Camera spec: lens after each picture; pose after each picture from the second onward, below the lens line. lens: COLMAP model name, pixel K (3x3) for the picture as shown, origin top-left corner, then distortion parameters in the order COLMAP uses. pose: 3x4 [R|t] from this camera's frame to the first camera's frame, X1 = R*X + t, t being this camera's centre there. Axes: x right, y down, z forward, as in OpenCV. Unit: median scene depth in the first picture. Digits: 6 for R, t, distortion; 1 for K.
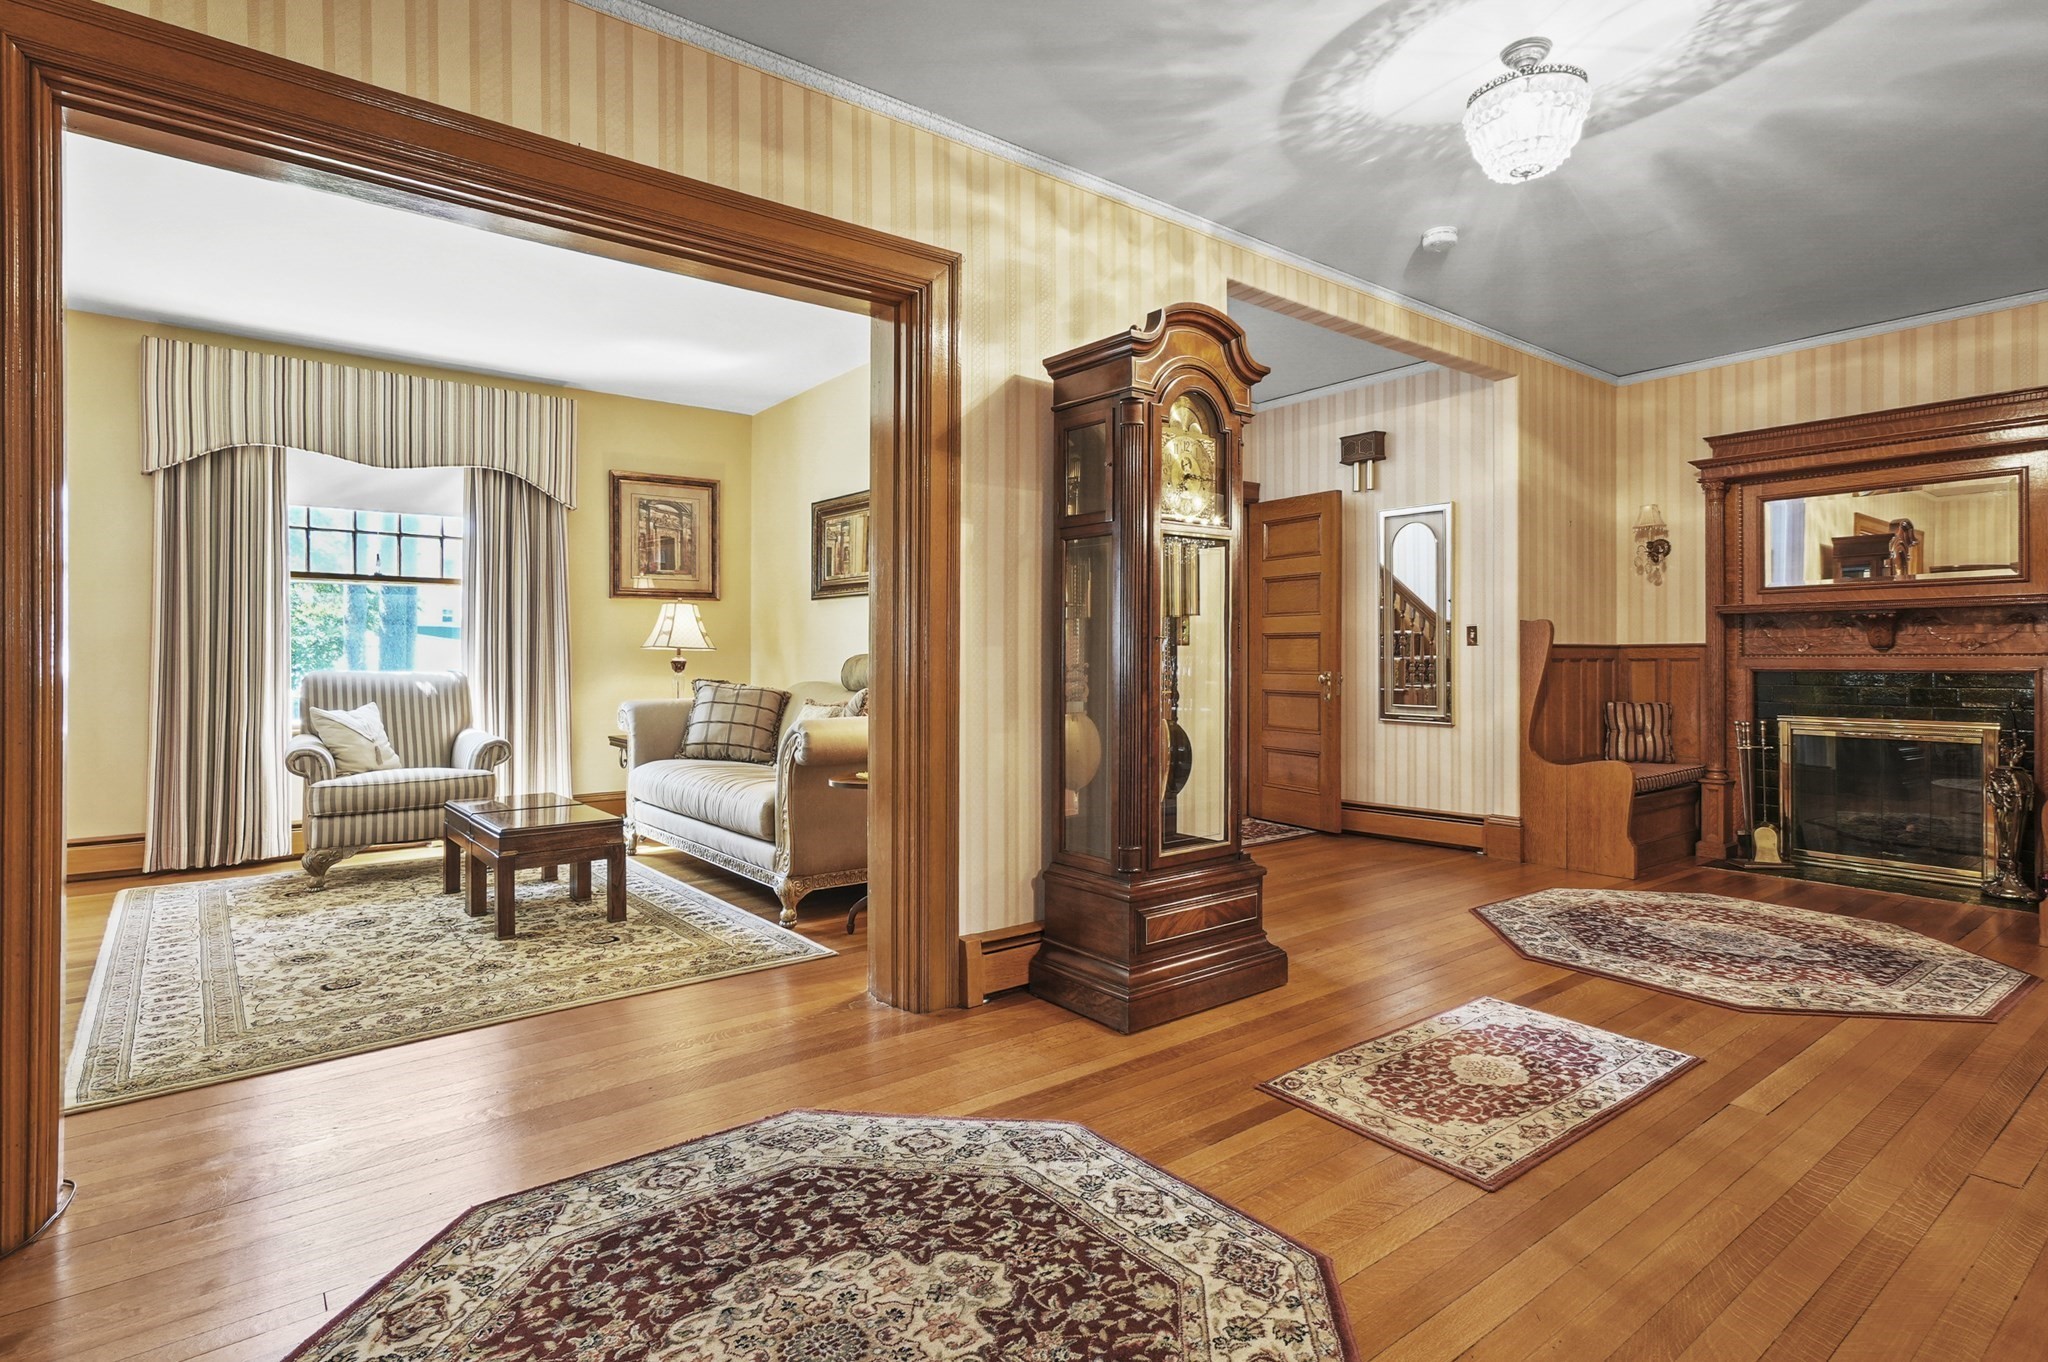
lens RADIAL K [[1017.6, 0, 1037.9], [0, 1017.6, 663.6], [0, 0, 1]] dist [0.002122, 0.004390]
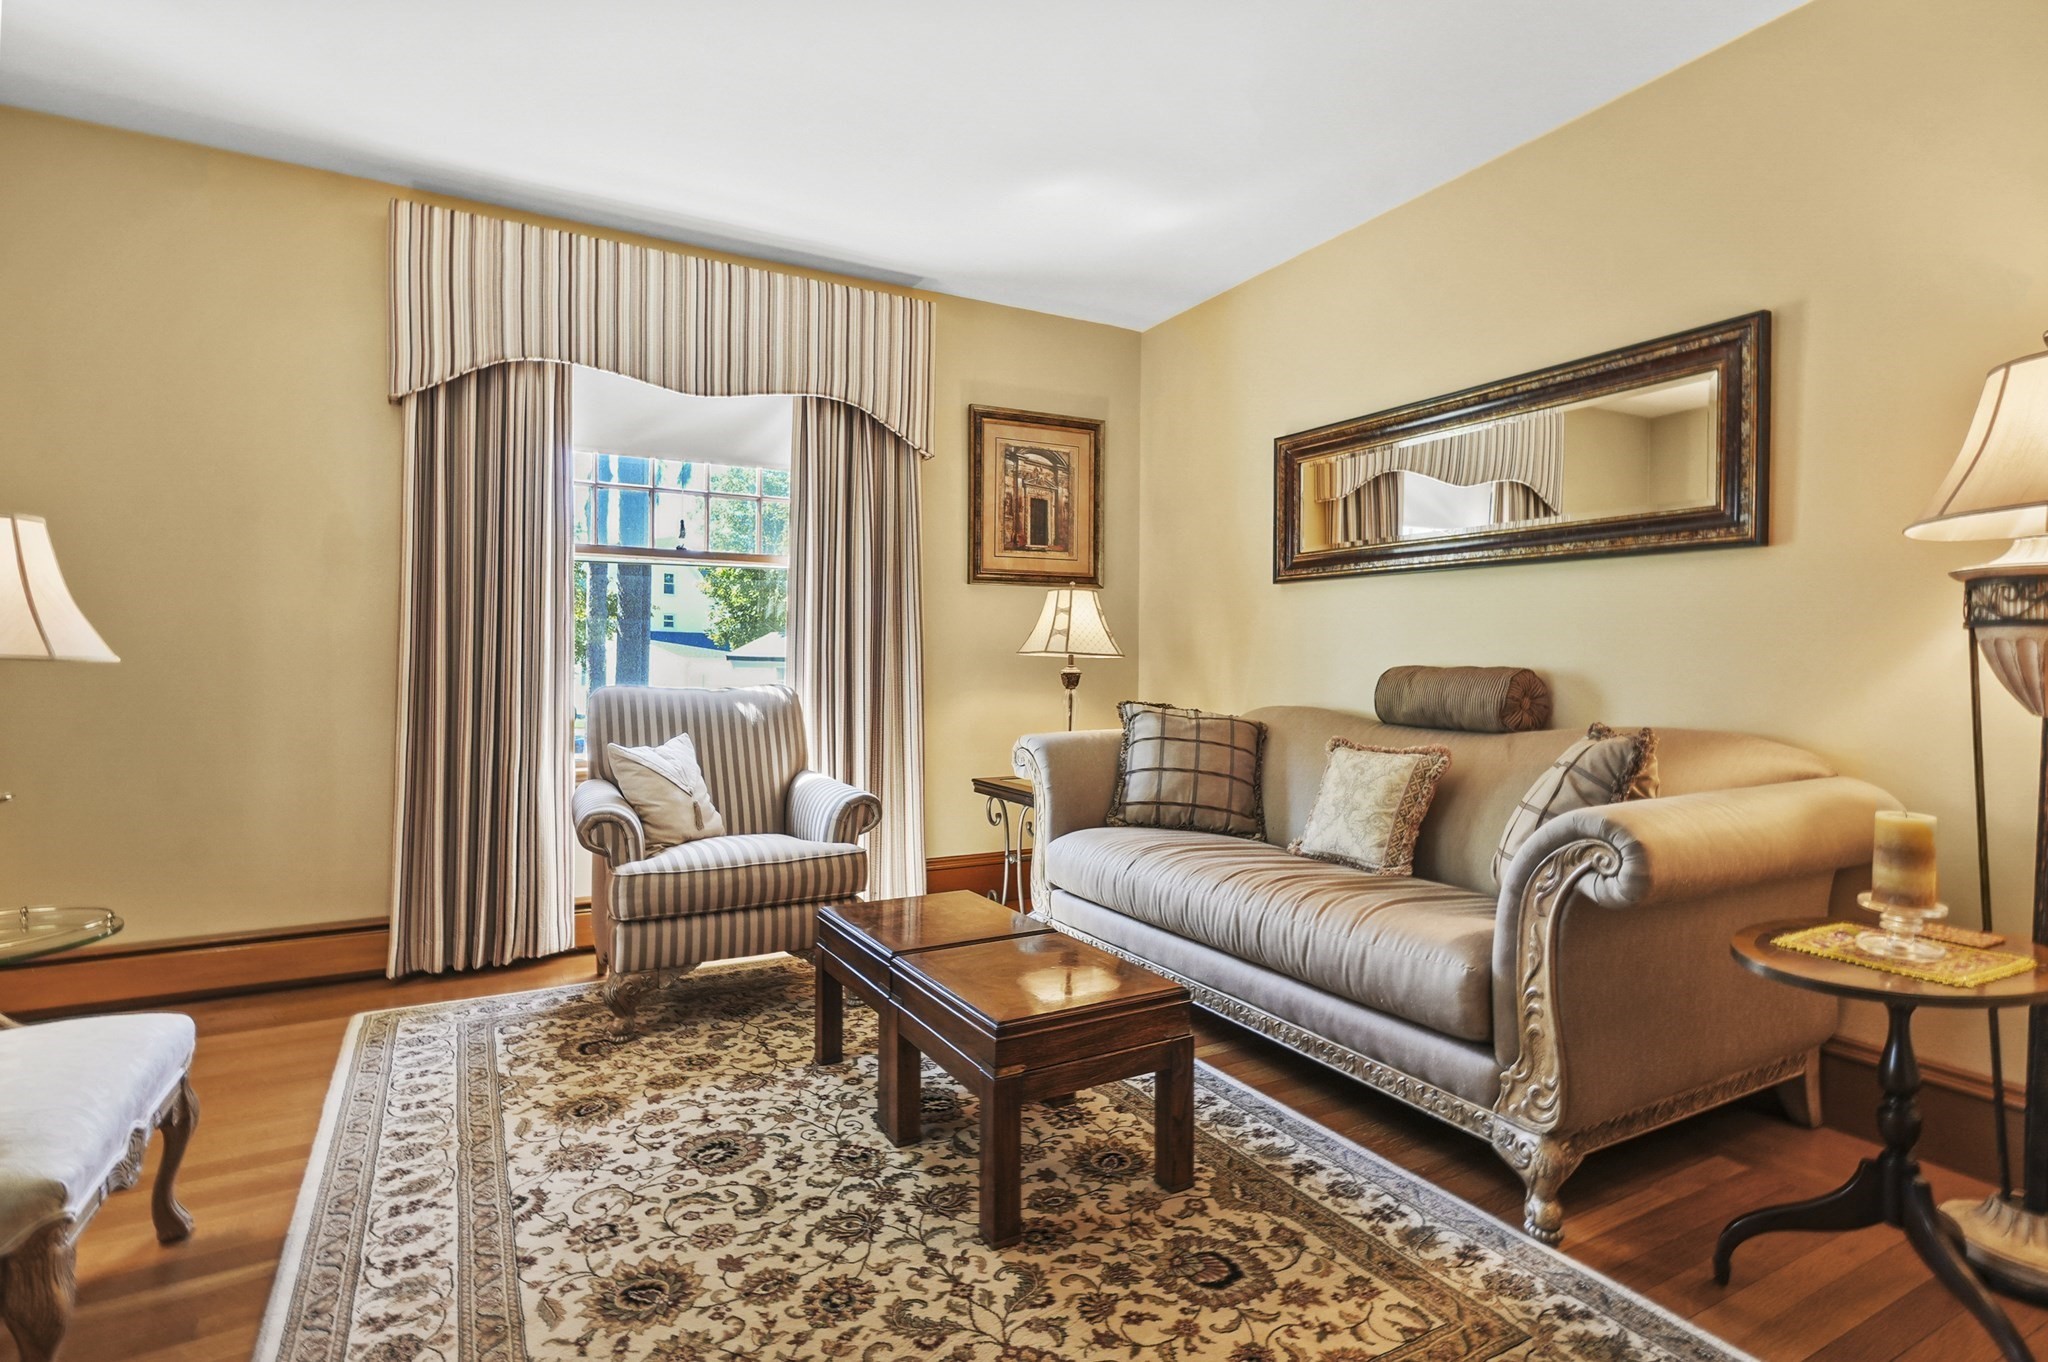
lens RADIAL K [[1017.6, 0, 1025.6], [0, 1017.6, 665.2], [0, 0, 1]] dist [0.002122, 0.004390]
pose [[0.983942, 0.002896, -0.178468, -0.401038], [-0.003879, 0.999979, -0.005159, -0.006430], [0.178449, 0.005768, 0.983932, 0.485995]]
